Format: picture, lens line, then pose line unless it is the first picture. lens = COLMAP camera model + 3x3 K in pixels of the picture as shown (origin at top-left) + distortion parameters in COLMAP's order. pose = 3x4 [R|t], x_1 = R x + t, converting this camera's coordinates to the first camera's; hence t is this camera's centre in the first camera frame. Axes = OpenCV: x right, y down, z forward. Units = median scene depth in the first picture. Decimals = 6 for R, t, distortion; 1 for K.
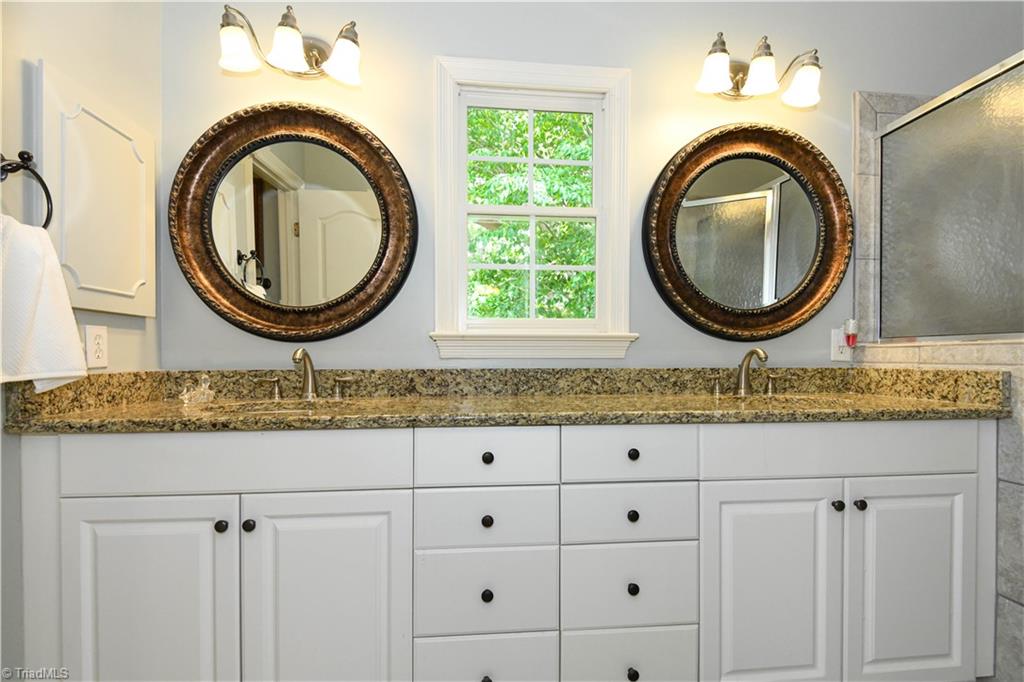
lens RADIAL K [[473.8, 0, 511.0], [0, 473.8, 351.6], [0, 0, 1]] dist [0.009338, -0.000917]
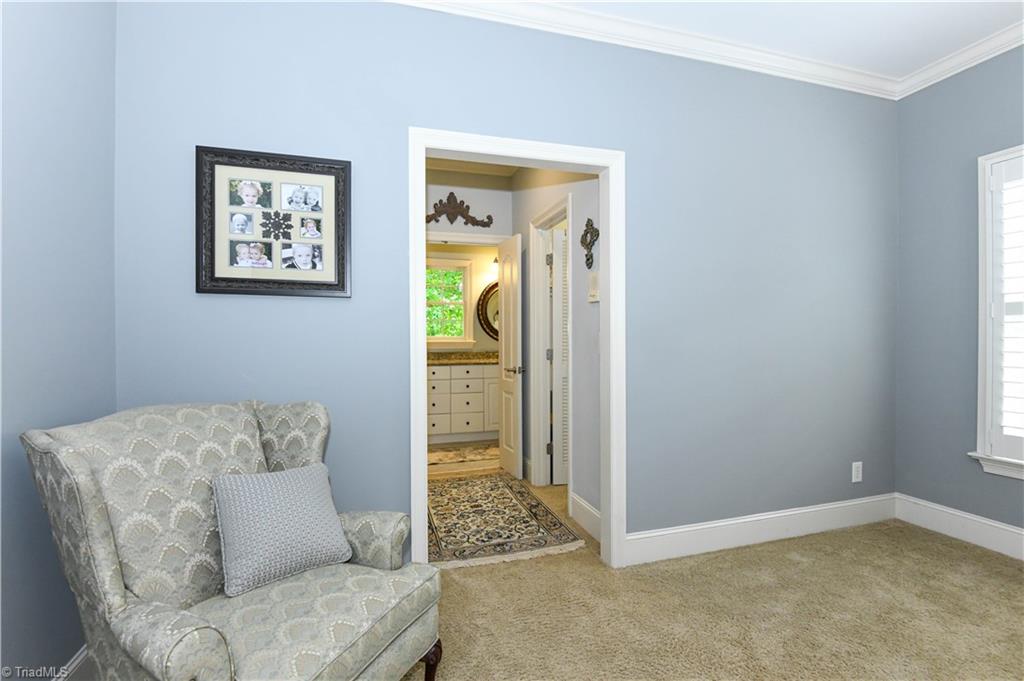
lens RADIAL K [[473.8, 0, 514.7], [0, 473.8, 339.1], [0, 0, 1]] dist [0.009338, -0.000917]
pose [[0.978806, -0.007823, 0.204642, -0.197845], [0.004556, 0.999855, 0.016433, -0.147997], [-0.204741, -0.015153, 0.978699, -3.238781]]
